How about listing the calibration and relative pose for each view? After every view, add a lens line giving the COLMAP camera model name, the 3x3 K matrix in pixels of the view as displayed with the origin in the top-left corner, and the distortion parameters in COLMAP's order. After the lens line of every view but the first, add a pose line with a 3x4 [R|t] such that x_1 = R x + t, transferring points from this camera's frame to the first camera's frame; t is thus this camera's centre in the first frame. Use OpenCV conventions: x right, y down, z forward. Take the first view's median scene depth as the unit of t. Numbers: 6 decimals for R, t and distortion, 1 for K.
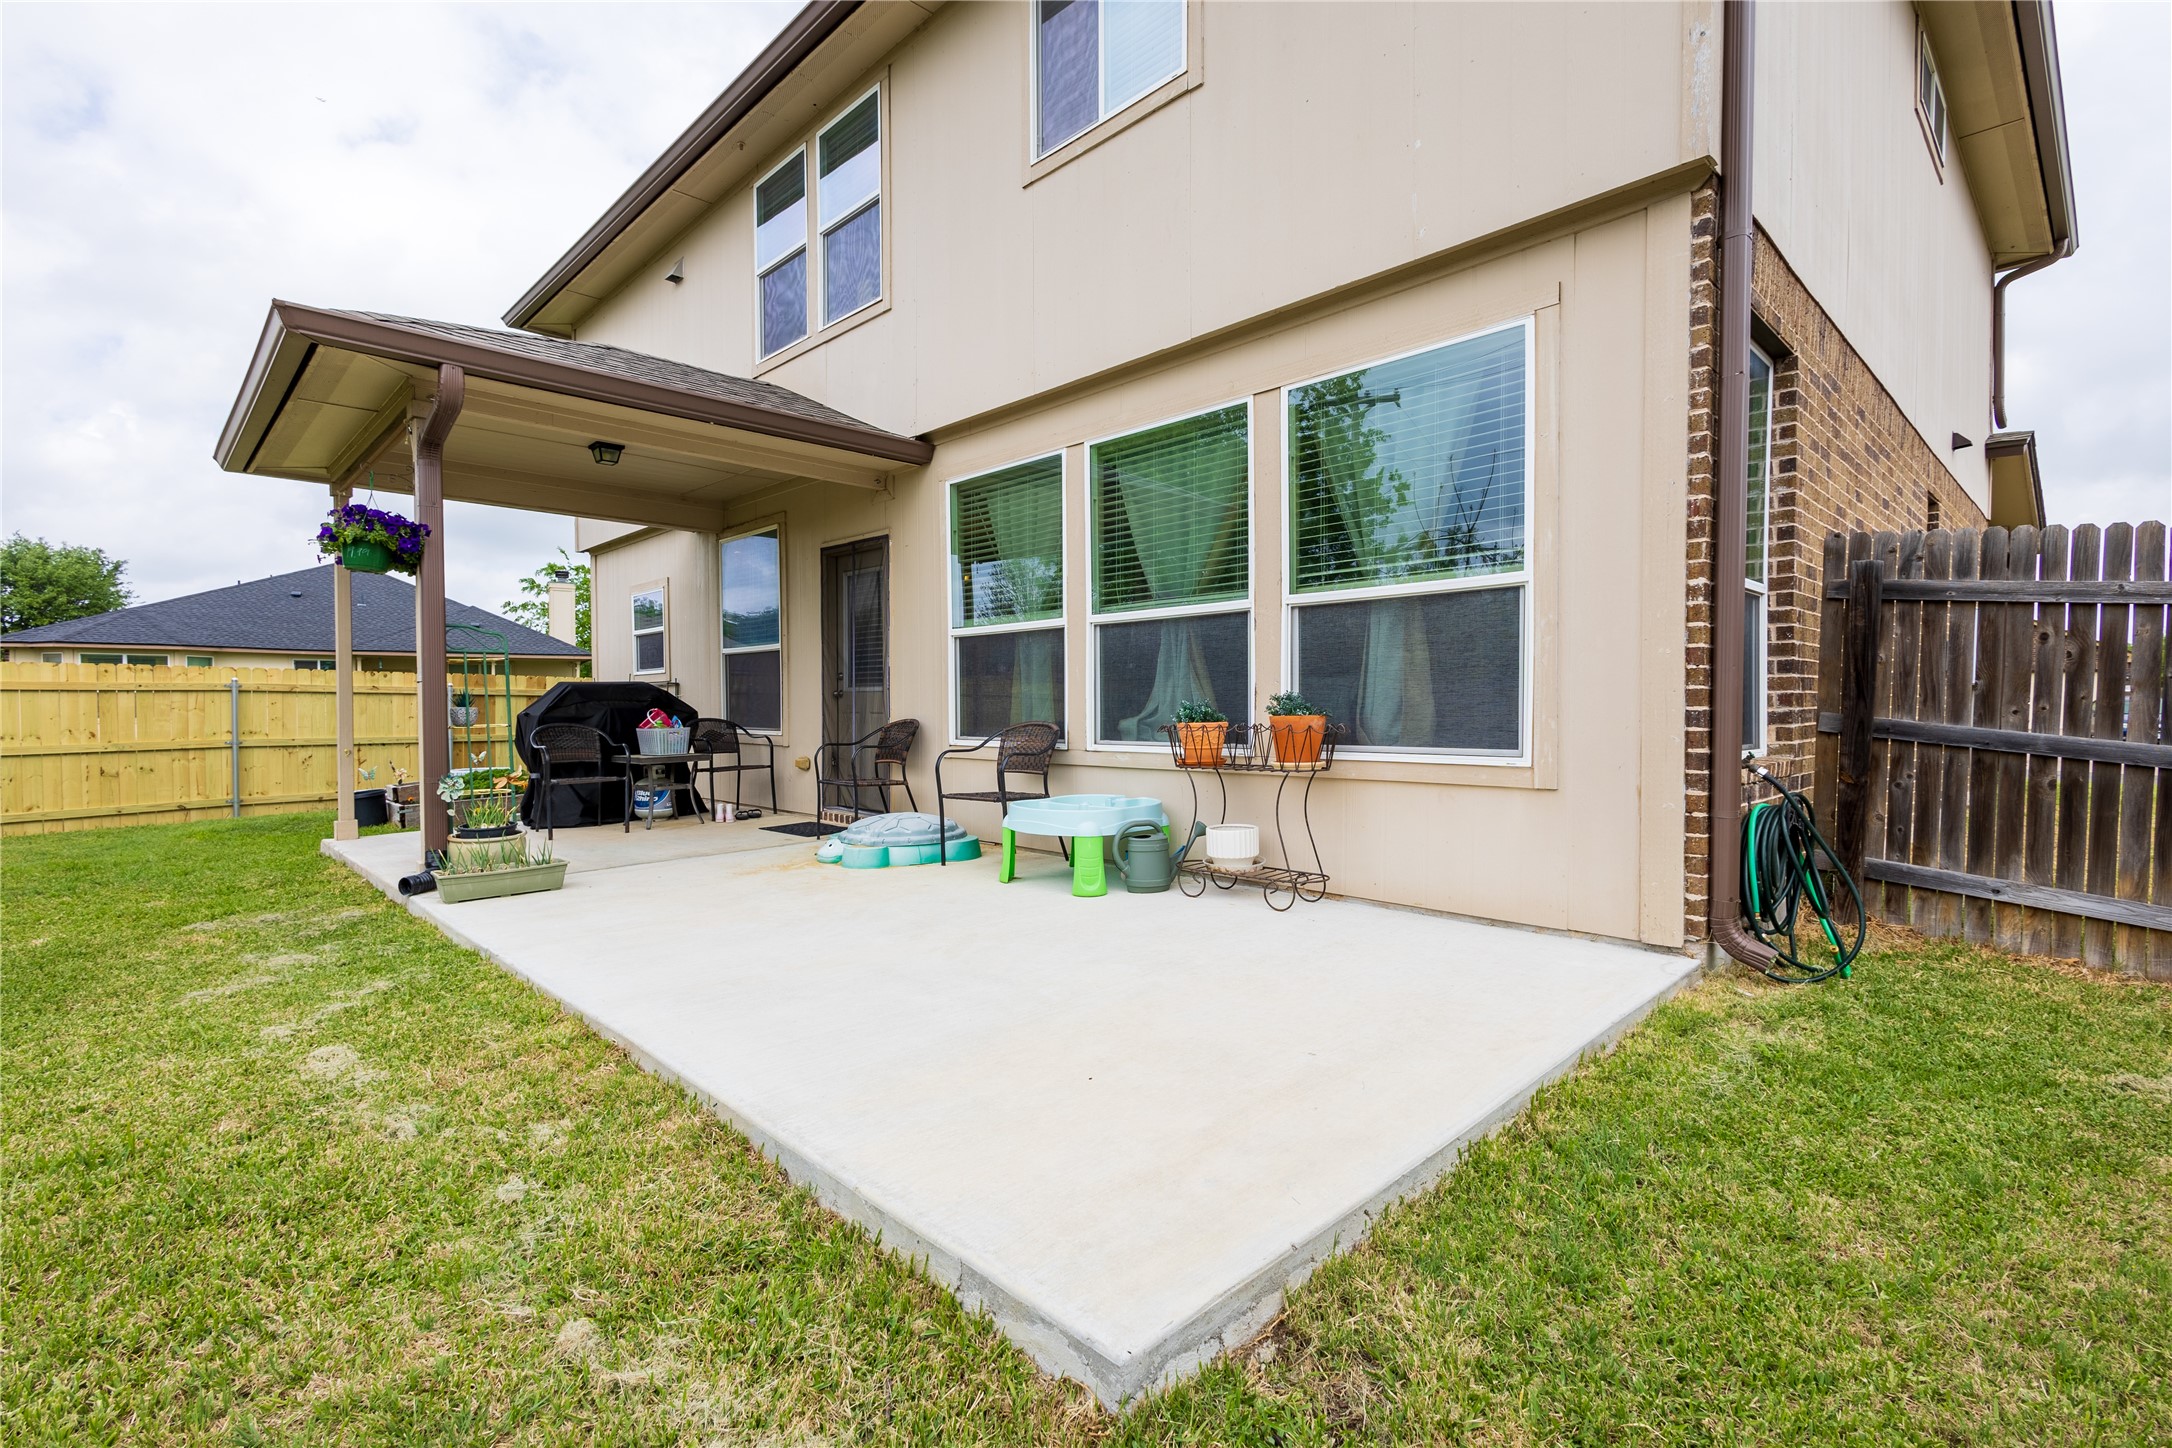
lens RADIAL K [[992.7, 0, 1085.6], [0, 992.7, 713.4], [0, 0, 1]] dist [0.014245, -0.004351]
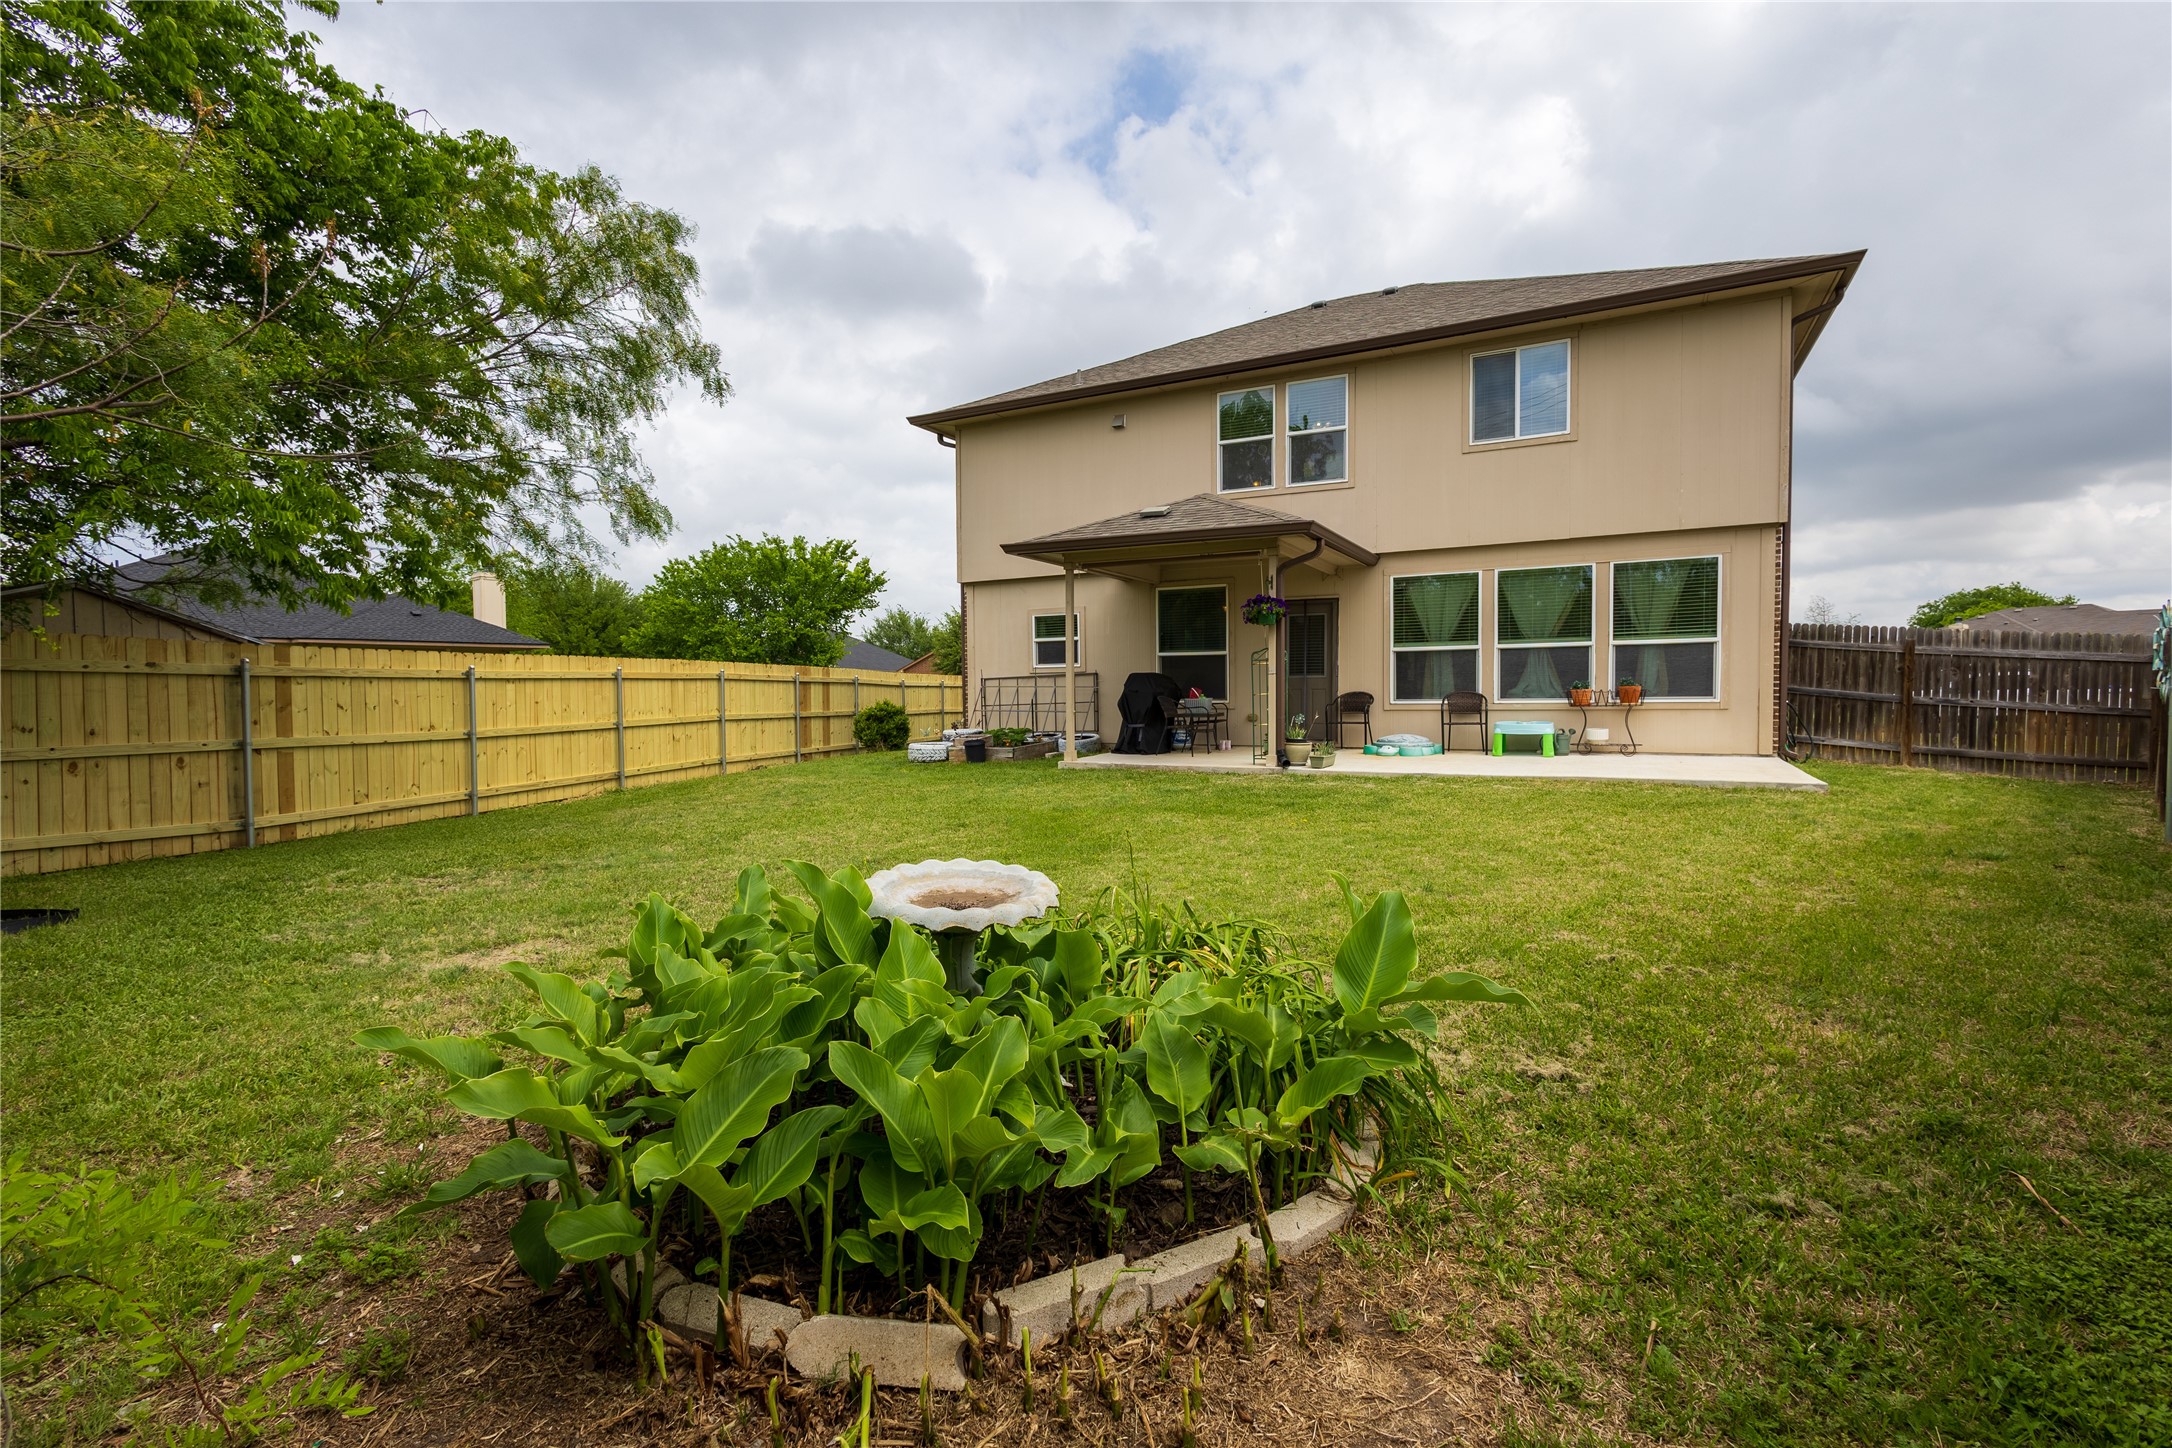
lens RADIAL K [[992.7, 0, 1075.3], [0, 992.7, 716.2], [0, 0, 1]] dist [0.014245, -0.004351]
pose [[0.952528, -0.011894, 0.304219, -1.604764], [0.008026, 0.999870, 0.013962, 0.026791], [-0.304346, -0.010858, 0.952500, -0.892583]]
